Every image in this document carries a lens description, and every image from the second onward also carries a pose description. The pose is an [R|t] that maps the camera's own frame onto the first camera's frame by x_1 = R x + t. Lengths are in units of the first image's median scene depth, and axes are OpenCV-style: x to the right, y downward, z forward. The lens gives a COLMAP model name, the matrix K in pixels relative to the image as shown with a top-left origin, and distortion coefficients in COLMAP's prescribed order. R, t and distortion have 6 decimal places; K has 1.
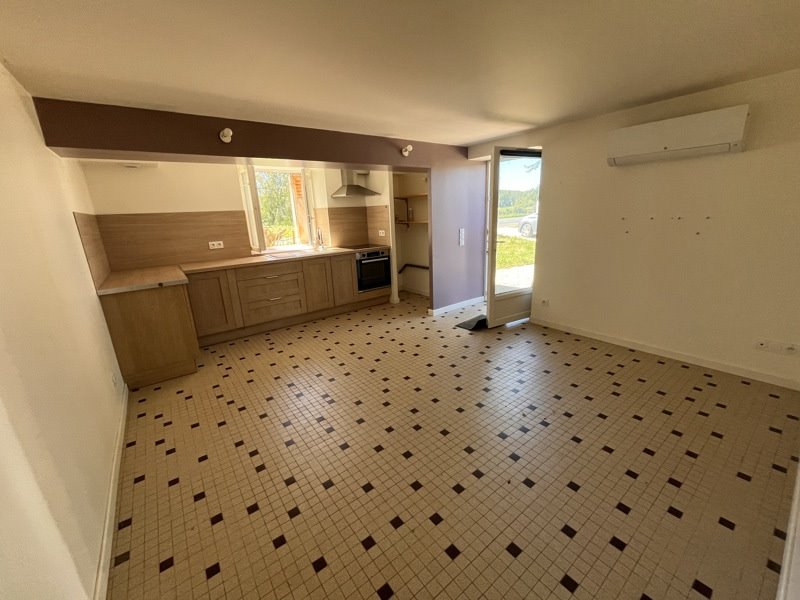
lens RADIAL K [[324.1, 0, 400.0], [0, 324.1, 300.5], [0, 0, 1]] dist [-0.001835, -0.000060]
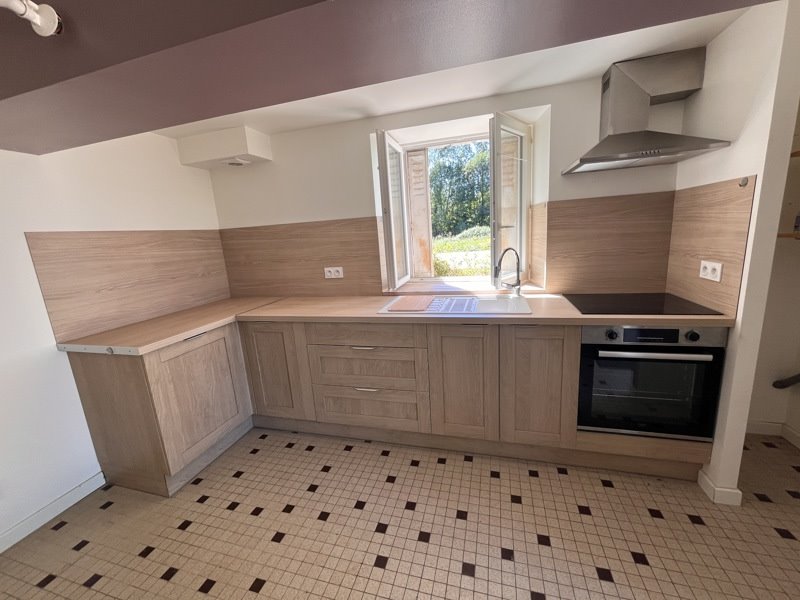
lens RADIAL K [[324.1, 0, 399.2], [0, 324.1, 299.8], [0, 0, 1]] dist [-0.001835, -0.000060]
pose [[0.596763, 0.165134, -0.785242, 0.015844], [-0.171666, 0.982212, 0.076095, -0.168985], [0.783840, 0.089389, 0.614495, 0.637921]]
